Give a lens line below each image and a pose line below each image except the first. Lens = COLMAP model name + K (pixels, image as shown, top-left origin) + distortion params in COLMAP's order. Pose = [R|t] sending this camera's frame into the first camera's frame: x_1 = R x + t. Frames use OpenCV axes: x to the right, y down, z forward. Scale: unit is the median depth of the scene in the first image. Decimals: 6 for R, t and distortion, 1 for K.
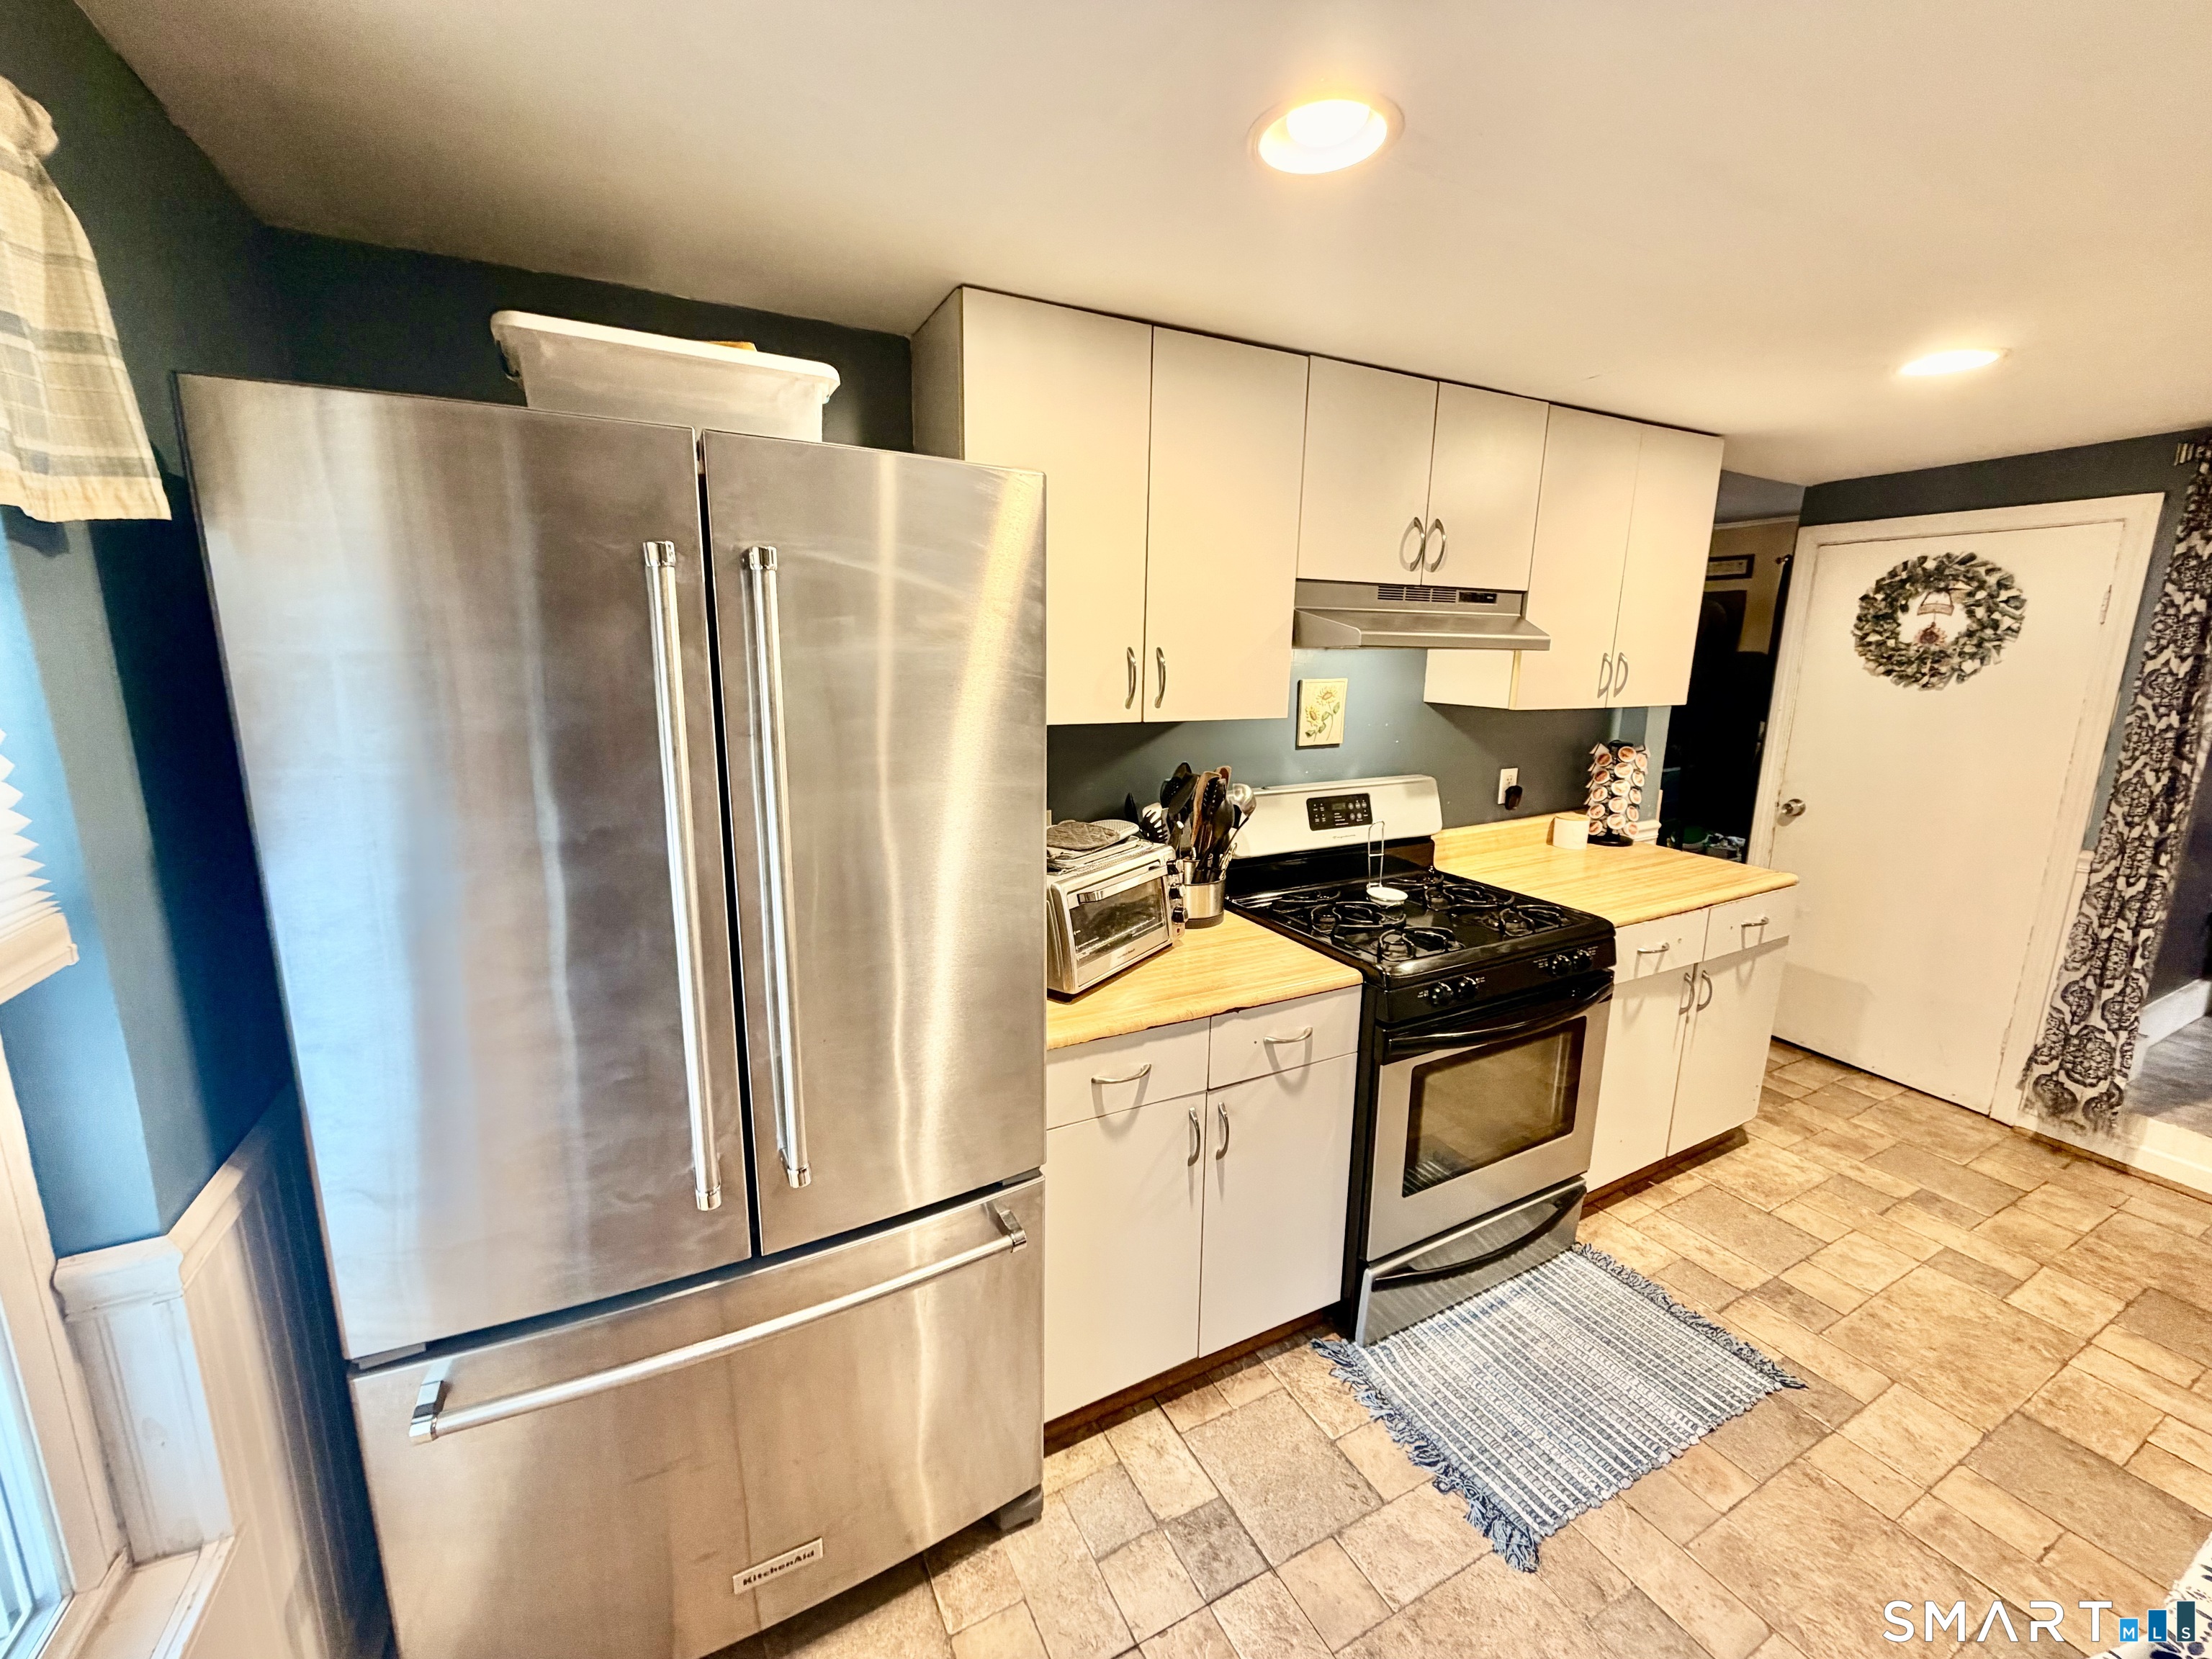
lens RADIAL K [[888.2, 0, 1106.0], [0, 888.2, 829.5], [0, 0, 1]] dist [0.007596, -0.000076]
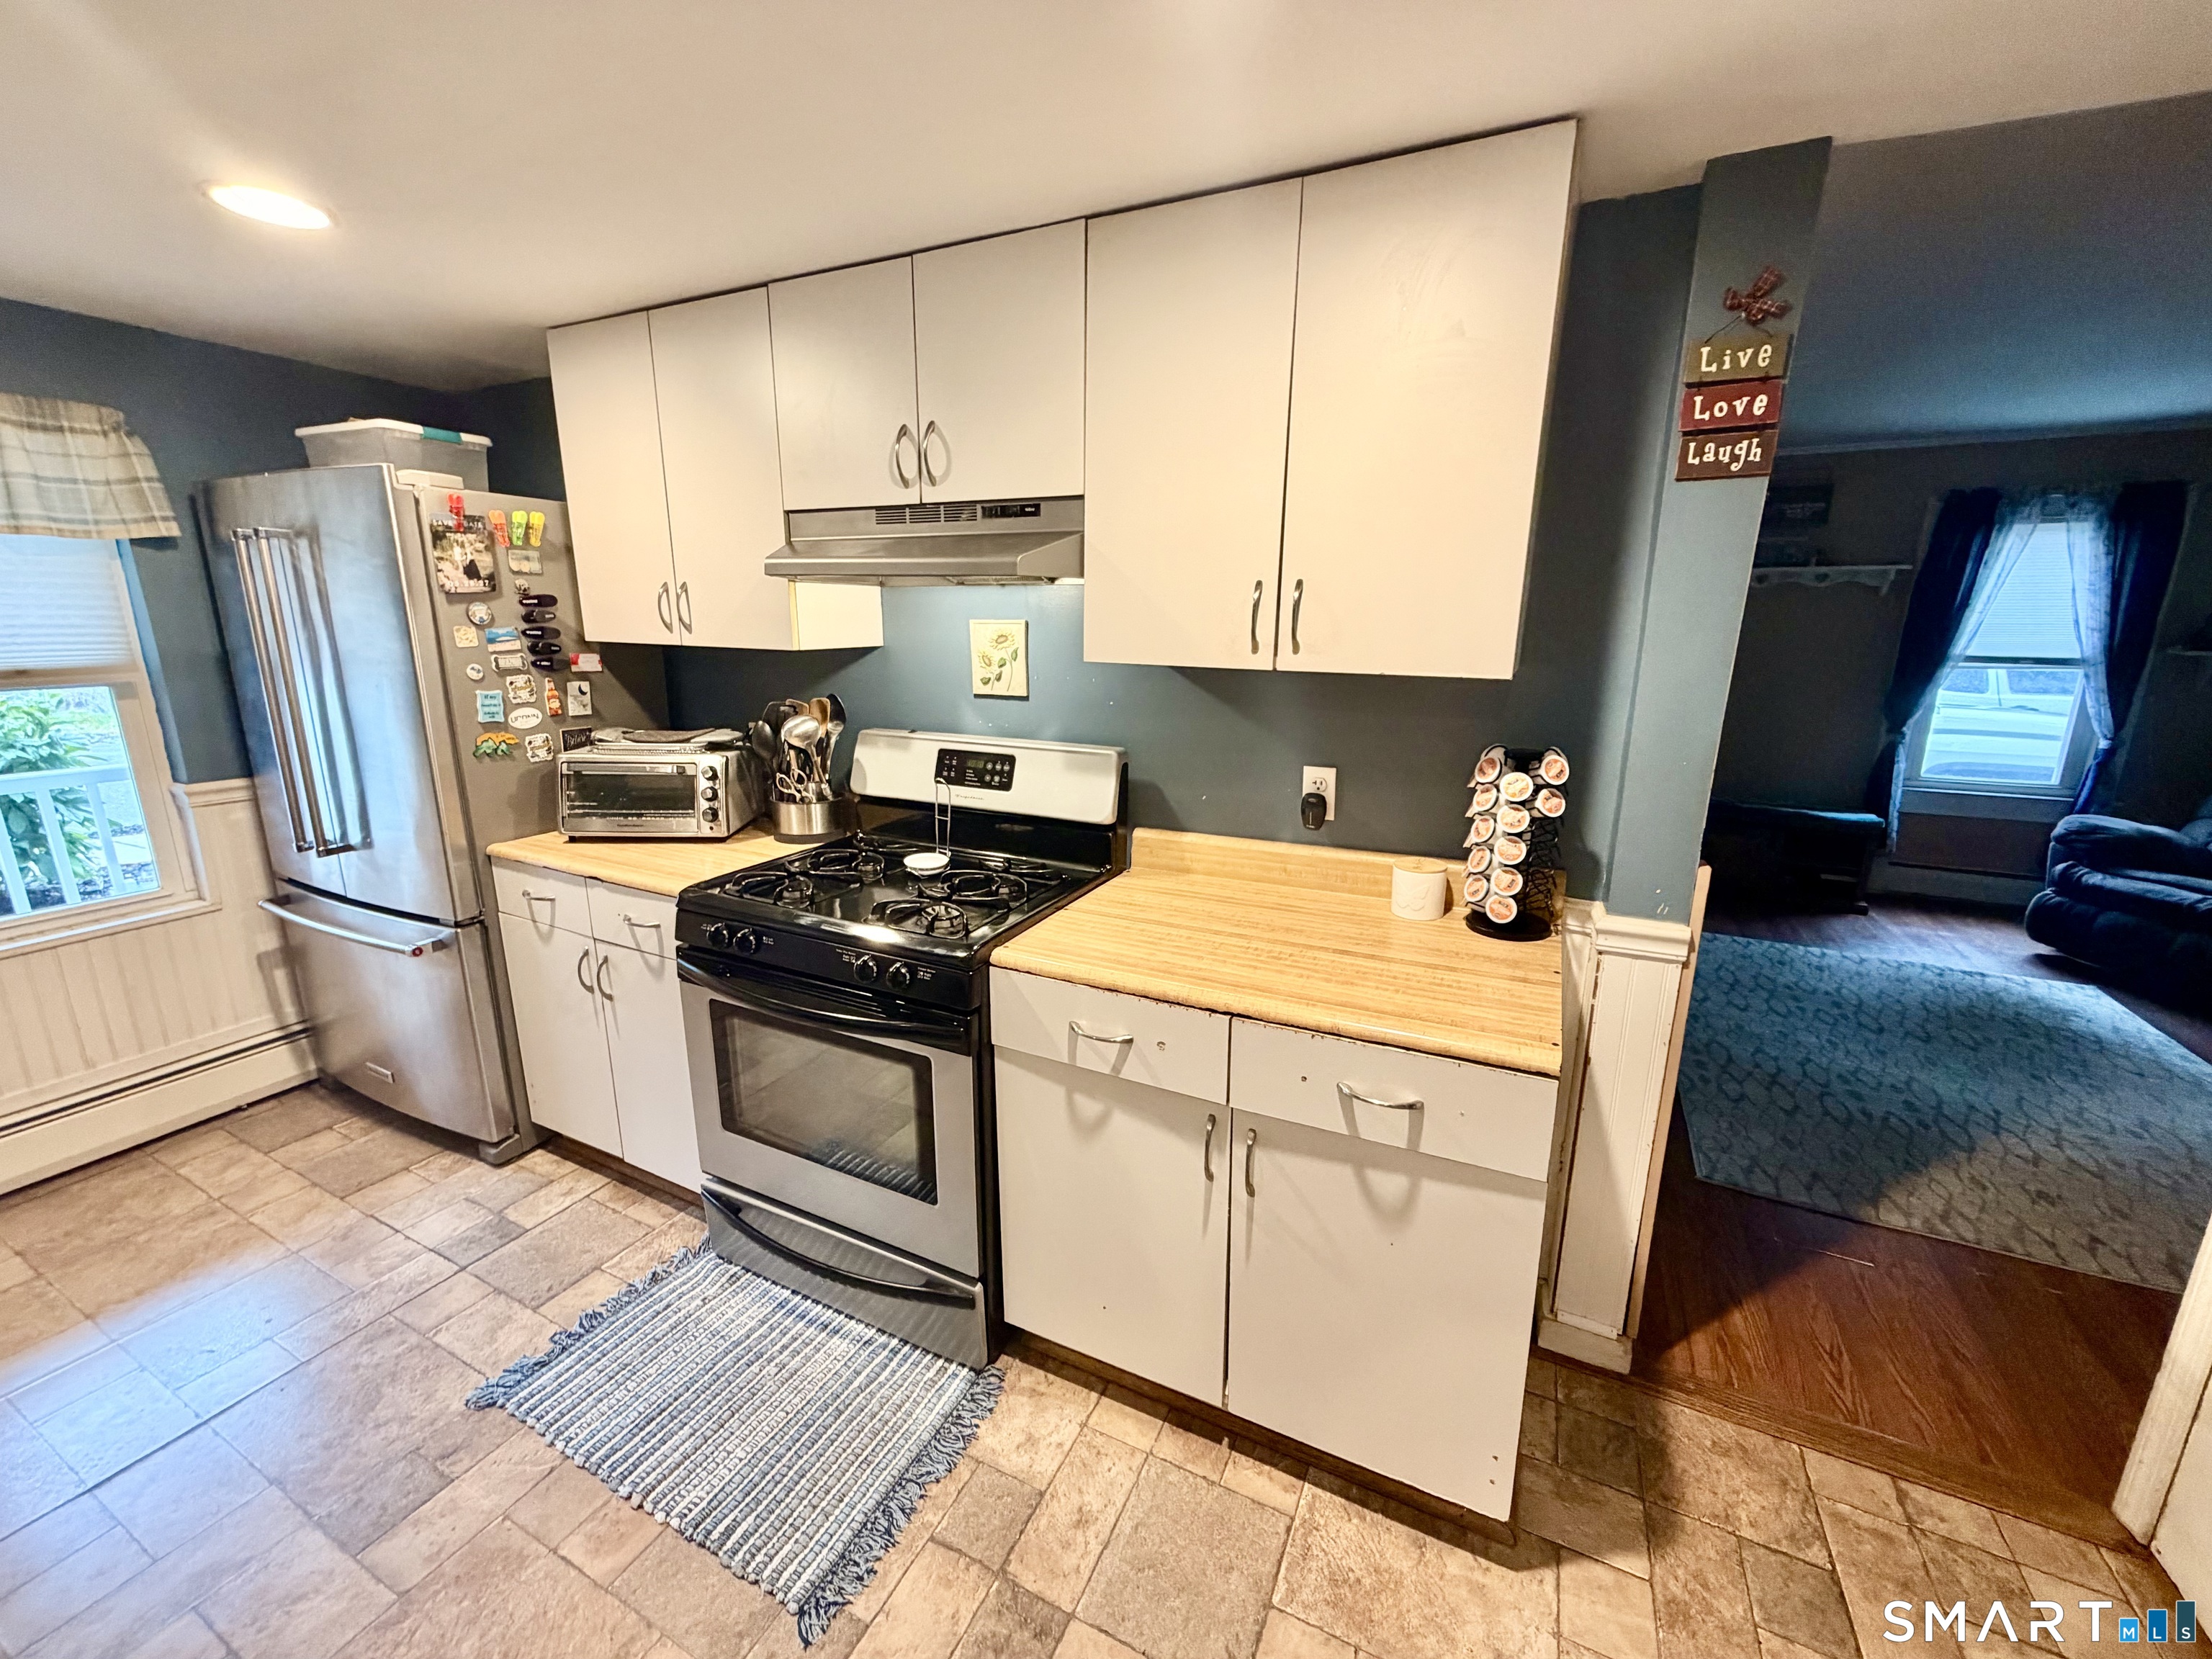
lens RADIAL K [[881.9, 0, 1099.3], [0, 881.9, 829.4], [0, 0, 1]] dist [0.000813, -0.000227]
pose [[0.582567, 0.188331, -0.790662, 1.133622], [-0.171555, 0.979360, 0.106874, -0.083520], [0.794471, 0.073381, 0.602853, 0.619846]]
